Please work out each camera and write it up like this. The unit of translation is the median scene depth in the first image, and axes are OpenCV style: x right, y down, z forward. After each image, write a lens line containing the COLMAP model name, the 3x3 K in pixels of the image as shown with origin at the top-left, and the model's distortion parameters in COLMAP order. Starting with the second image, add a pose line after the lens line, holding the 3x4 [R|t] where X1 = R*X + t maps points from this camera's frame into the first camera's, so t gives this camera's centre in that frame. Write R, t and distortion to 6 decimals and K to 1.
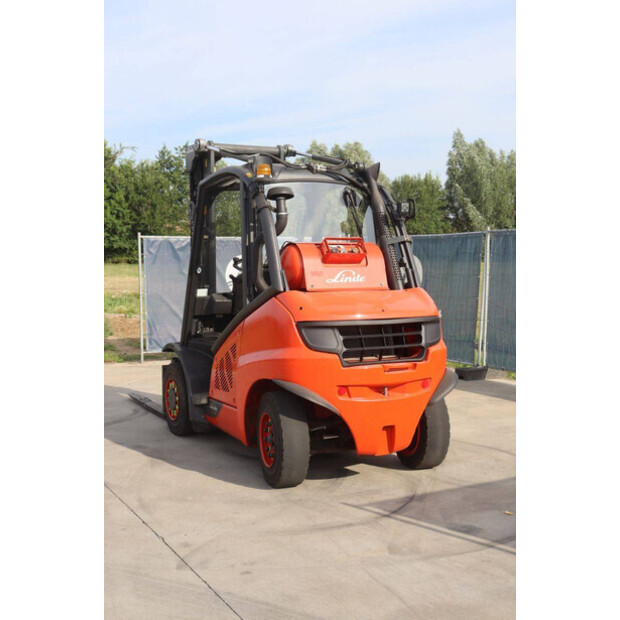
lens RADIAL K [[922.9, 0, 272.5], [0, 922.9, 316.8], [0, 0, 1]] dist [0.070806, 0.000000]
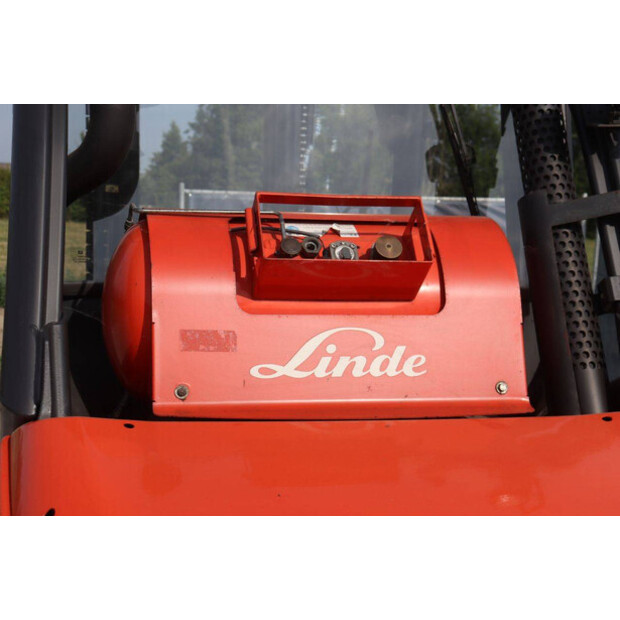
lens RADIAL K [[1051.0, 0, 290.3], [0, 1051.0, 299.5], [0, 0, 1]] dist [0.263408, 0.000000]
pose [[0.966575, 0.046602, -0.252112, 0.135003], [-0.044140, 0.998906, 0.015417, -0.061234], [0.252555, -0.003773, 0.967575, 0.719207]]
